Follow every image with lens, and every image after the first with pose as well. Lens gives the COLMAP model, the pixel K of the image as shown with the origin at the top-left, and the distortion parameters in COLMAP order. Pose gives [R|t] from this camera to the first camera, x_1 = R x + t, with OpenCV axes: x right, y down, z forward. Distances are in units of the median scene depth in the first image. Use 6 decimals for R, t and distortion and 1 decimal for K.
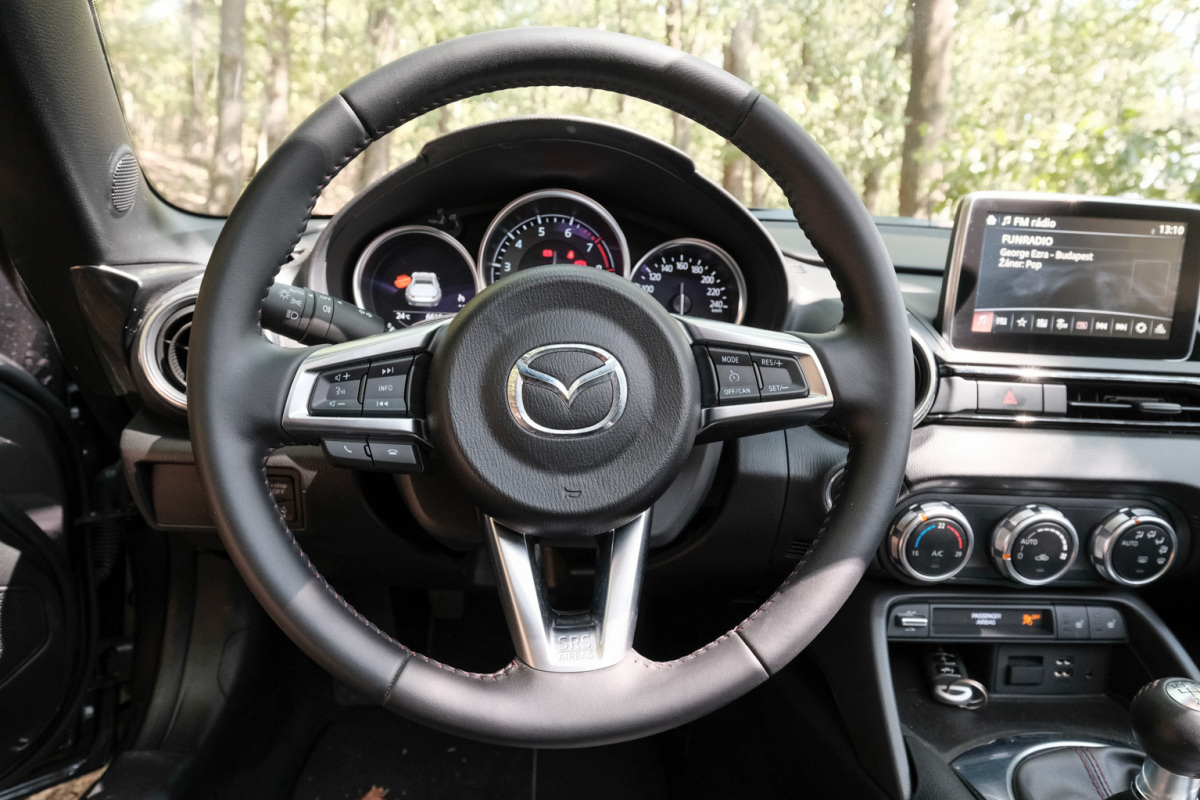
lens RADIAL K [[799.2, 0, 600.0], [0, 799.2, 400.0], [0, 0, 1]] dist [-0.000973, -0.000480]
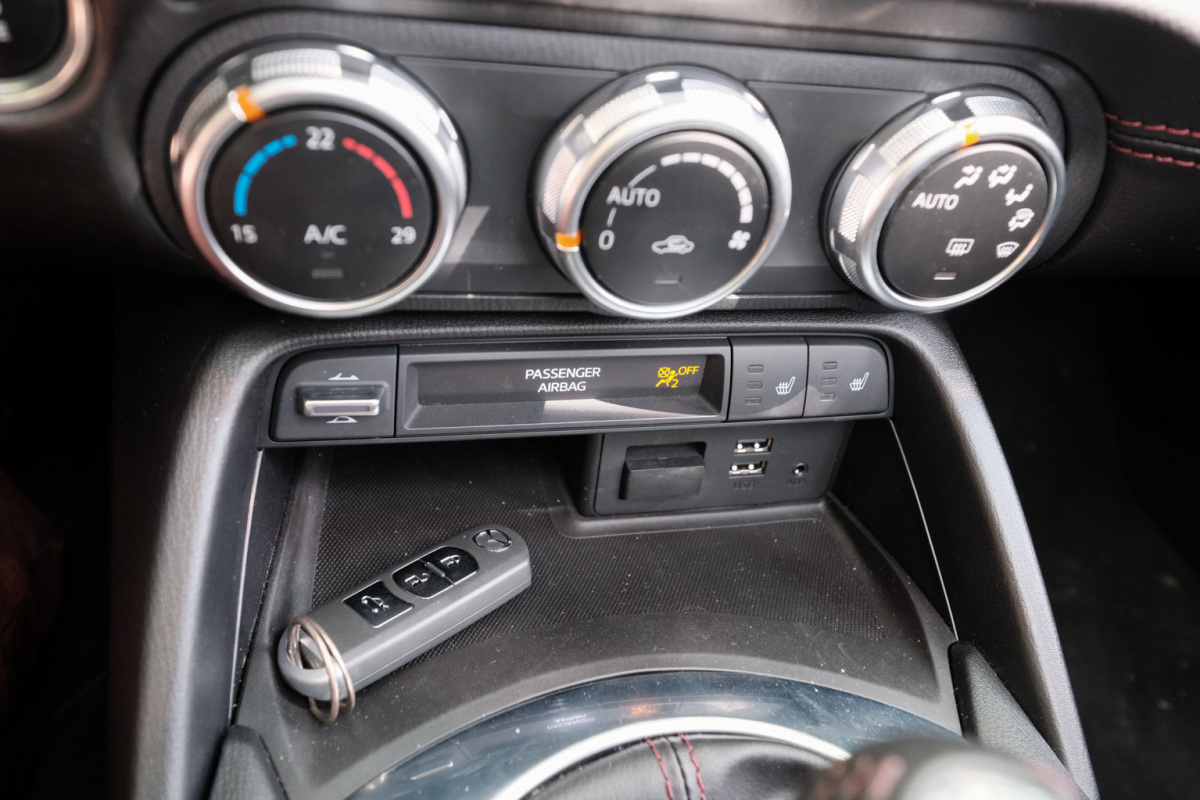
lens RADIAL K [[858.3, 0, 600.0], [0, 858.3, 400.0], [0, 0, 1]] dist [0.001178, -0.001332]
pose [[0.985038, -0.032951, 0.169155, 0.434129], [-0.049847, 0.885117, 0.462691, 0.088011], [-0.164968, -0.464200, 0.870232, 0.632109]]
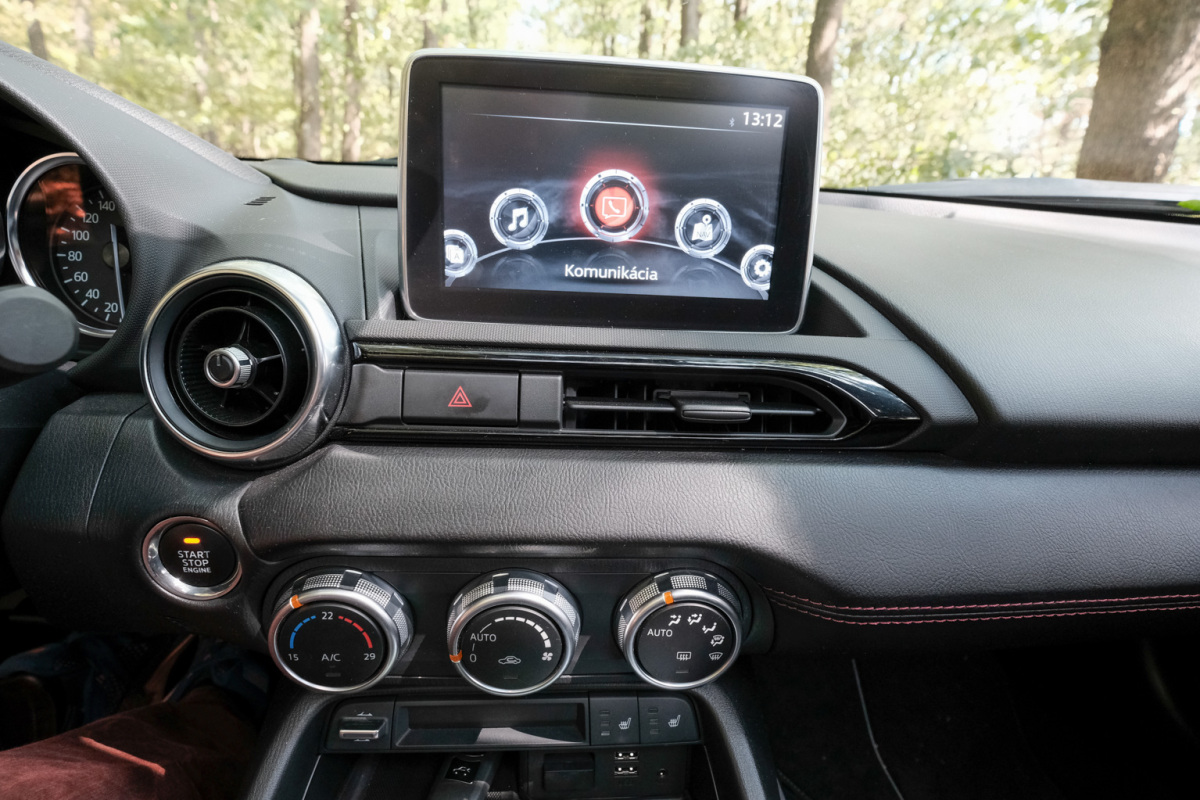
lens RADIAL K [[543.9, 0, 600.0], [0, 543.9, 400.0], [0, 0, 1]] dist [-0.016955, -0.000382]
pose [[0.999961, -0.008679, 0.001791, 0.583454], [0.008524, 0.997256, 0.073543, -0.028284], [-0.002425, -0.073525, 0.997290, 0.564390]]
